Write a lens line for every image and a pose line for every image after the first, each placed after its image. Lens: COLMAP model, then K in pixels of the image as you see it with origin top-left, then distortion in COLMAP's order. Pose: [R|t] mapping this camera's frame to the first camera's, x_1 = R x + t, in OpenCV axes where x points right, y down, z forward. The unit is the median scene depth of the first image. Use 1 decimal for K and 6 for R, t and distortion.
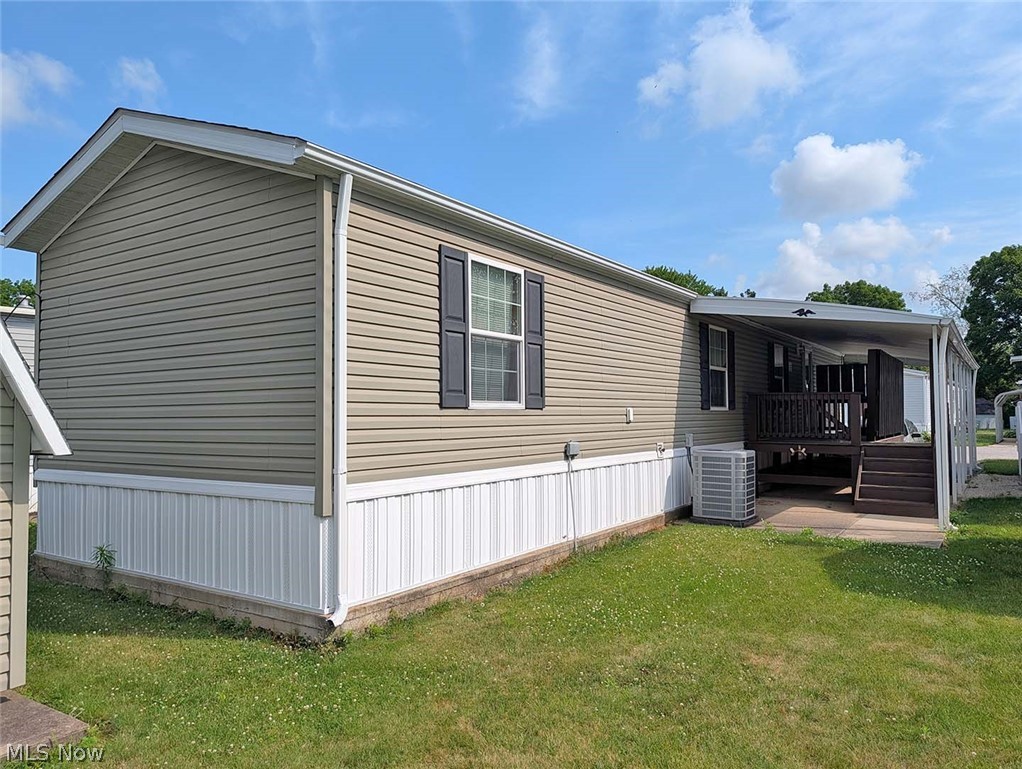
lens RADIAL K [[740.7, 0, 511.0], [0, 740.7, 384.5], [0, 0, 1]] dist [-0.005336, -0.003342]
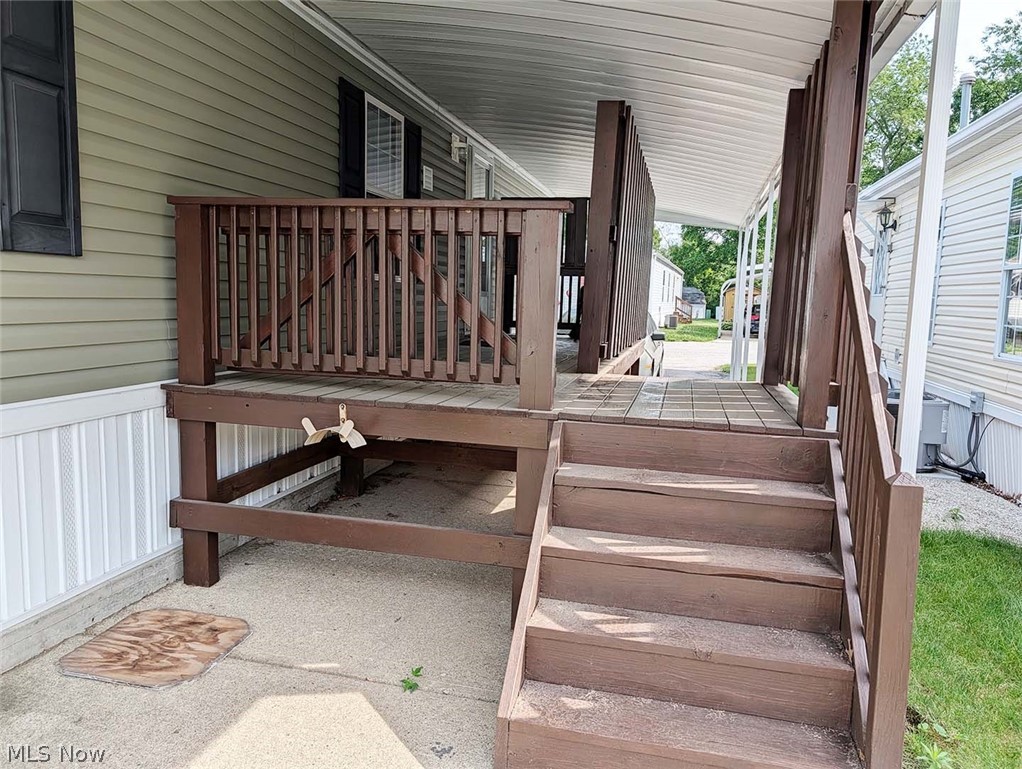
lens RADIAL K [[740.7, 0, 511.0], [0, 740.7, 384.5], [0, 0, 1]] dist [-0.005336, -0.003342]
pose [[0.939516, -0.004392, 0.342476, 0.134216], [-0.051936, 0.986528, 0.155128, 0.011629], [-0.338543, -0.163532, 0.926631, 0.277641]]
